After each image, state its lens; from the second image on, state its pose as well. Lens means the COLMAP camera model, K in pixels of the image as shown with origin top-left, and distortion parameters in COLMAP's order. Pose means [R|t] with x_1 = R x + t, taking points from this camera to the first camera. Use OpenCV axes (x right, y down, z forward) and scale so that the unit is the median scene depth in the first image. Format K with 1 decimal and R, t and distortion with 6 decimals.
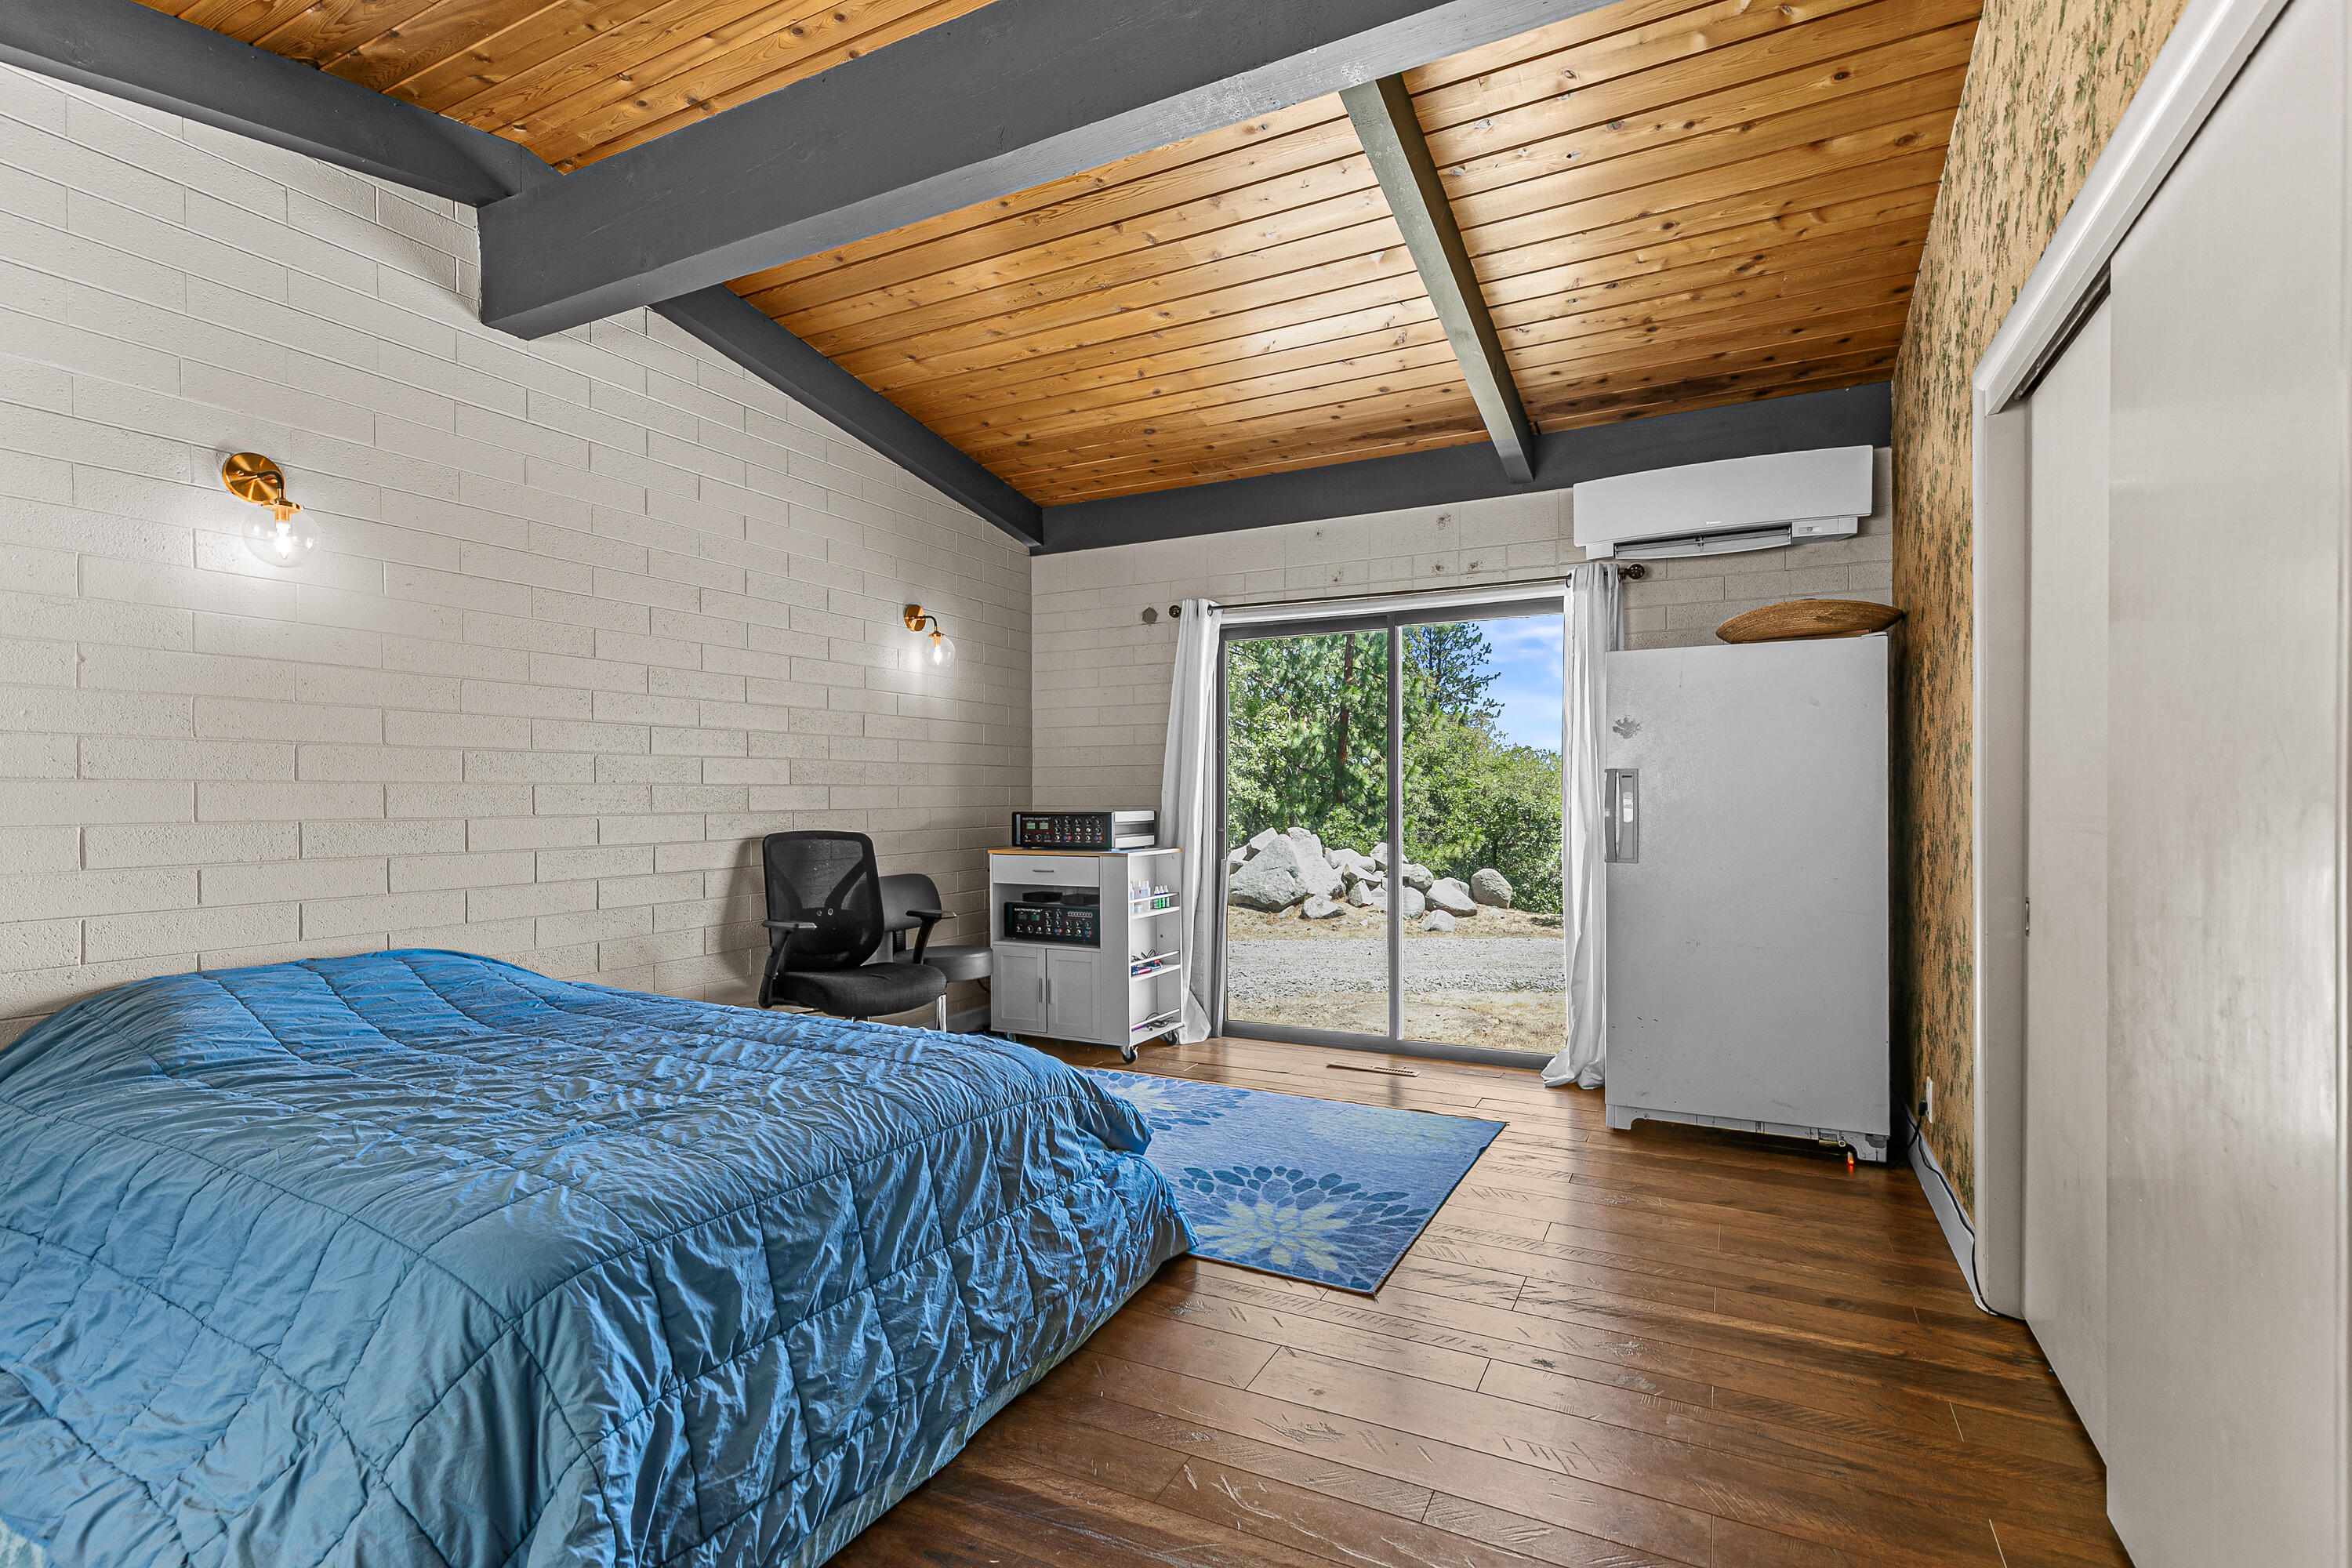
lens RADIAL K [[1093.4, 0, 1176.3], [0, 1093.4, 803.2], [0, 0, 1]] dist [0.027870, -0.000170]
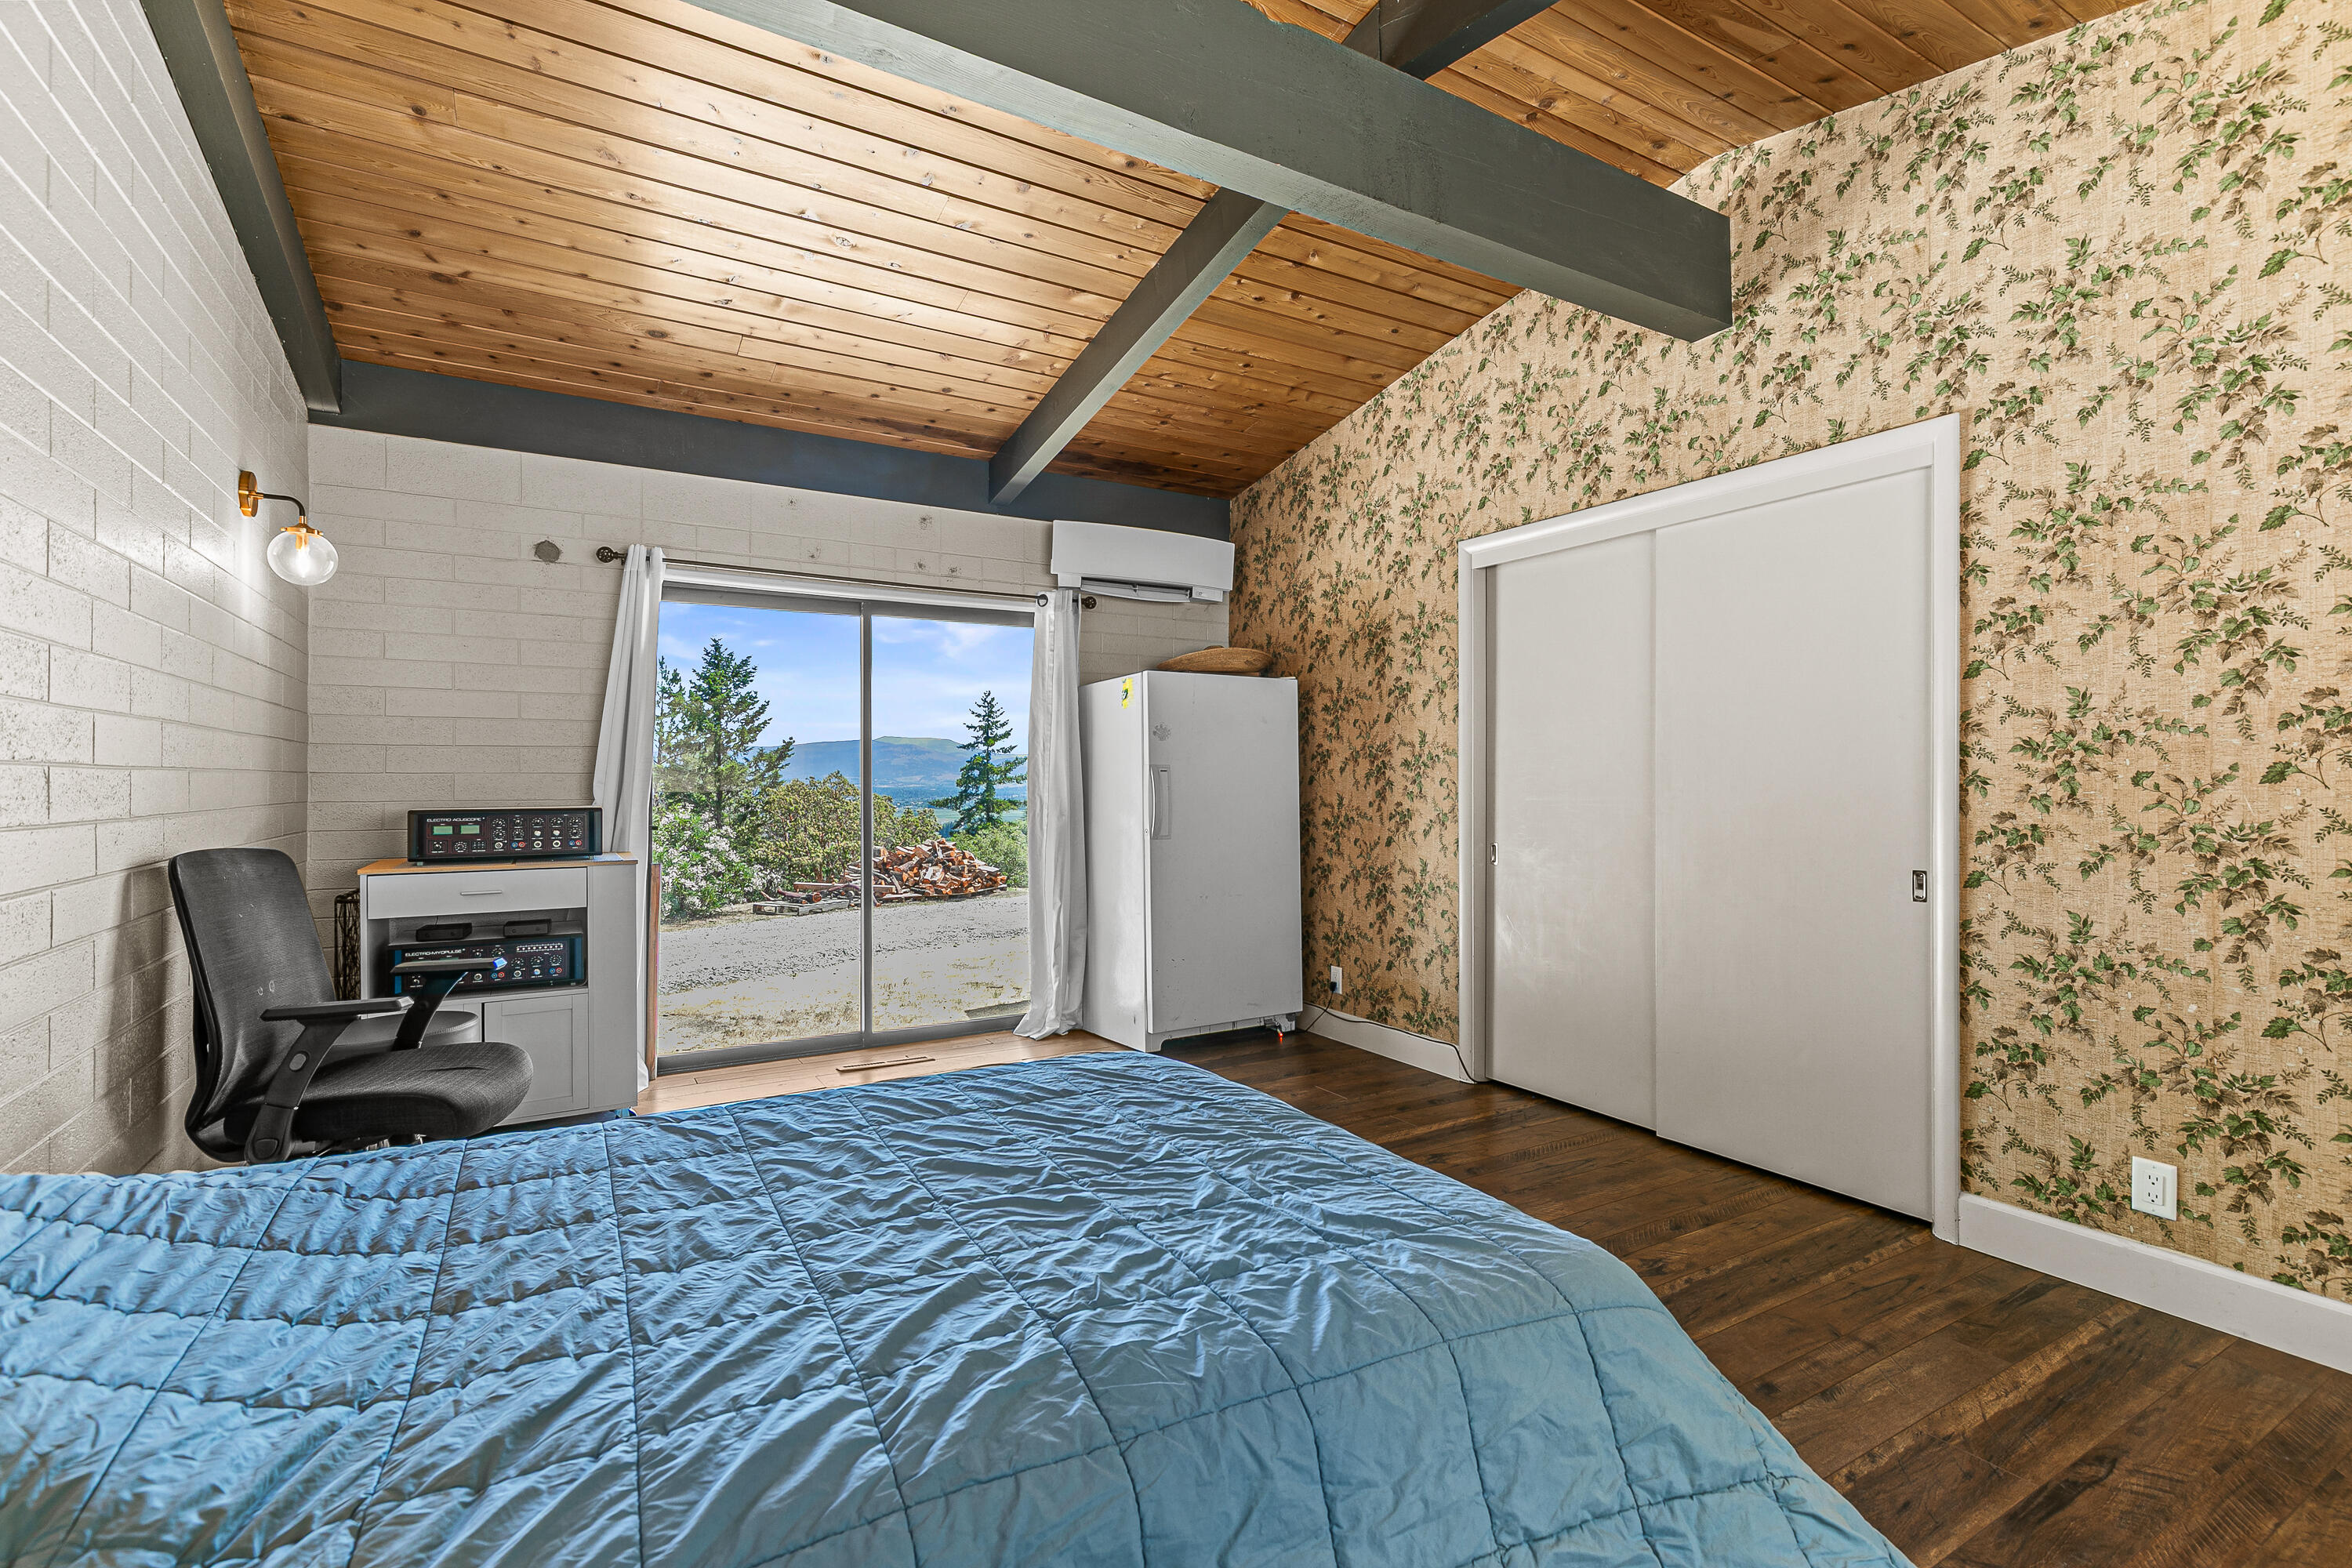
lens RADIAL K [[1077.6, 0, 1185.3], [0, 1077.6, 782.6], [0, 0, 1]] dist [0.009407, -0.000646]
pose [[0.529338, 0.002205, 0.848408, -0.485747], [0.006061, 0.999961, -0.006380, -0.002121], [-0.848389, 0.008520, 0.529304, 0.249921]]
